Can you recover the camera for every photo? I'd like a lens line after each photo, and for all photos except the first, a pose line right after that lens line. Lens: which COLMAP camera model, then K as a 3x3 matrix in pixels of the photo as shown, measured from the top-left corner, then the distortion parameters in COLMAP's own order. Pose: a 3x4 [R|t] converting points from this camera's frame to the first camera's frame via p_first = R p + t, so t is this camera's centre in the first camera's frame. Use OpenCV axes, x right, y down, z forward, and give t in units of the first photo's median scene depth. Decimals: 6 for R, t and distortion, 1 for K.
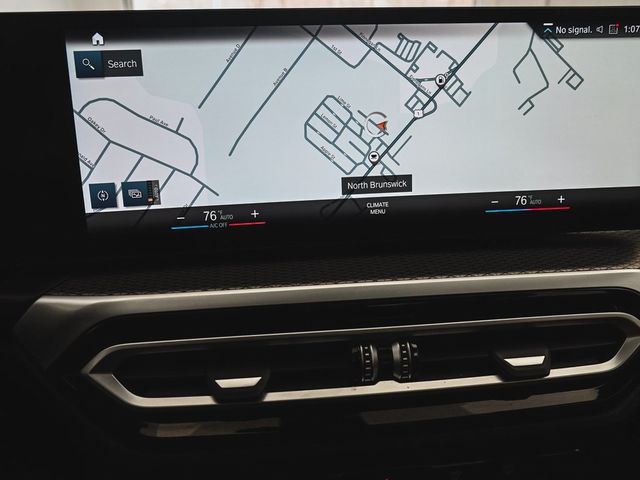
lens RADIAL K [[555.2, 0, 320.0], [0, 555.2, 240.0], [0, 0, 1]] dist [-0.042165, 0.010407]
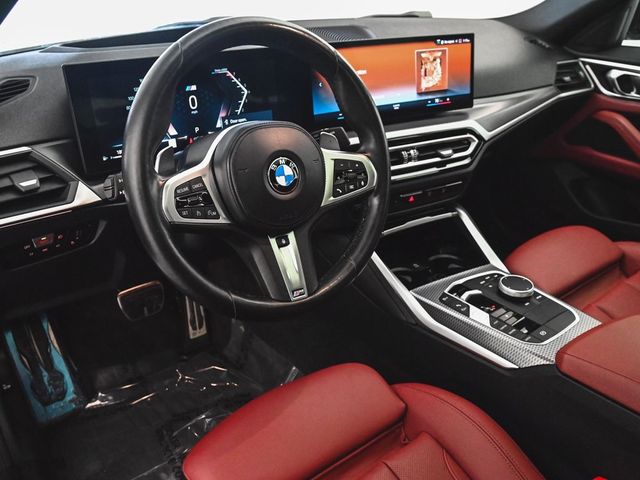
lens RADIAL K [[551.4, 0, 320.0], [0, 551.4, 240.0], [0, 0, 1]] dist [-0.042195, 0.003049]
pose [[0.913661, -0.161300, 0.373103, -1.591306], [0.109320, 0.981585, 0.156655, 0.145849], [-0.391501, -0.102342, 0.914469, -1.694341]]
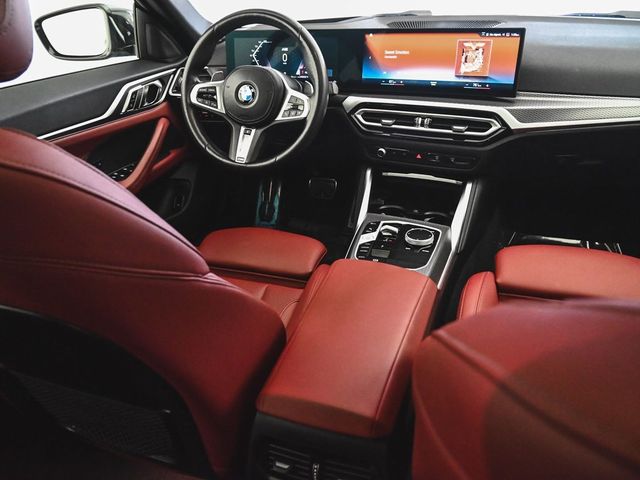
lens RADIAL K [[477.0, 0, 320.0], [0, 477.0, 240.0], [0, 0, 1]] dist [-0.048947, 0.008733]
pose [[0.833370, 0.241770, -0.497033, 1.421643], [-0.143772, 0.963123, 0.227428, 0.370784], [0.533689, -0.118072, 0.837398, -2.370111]]
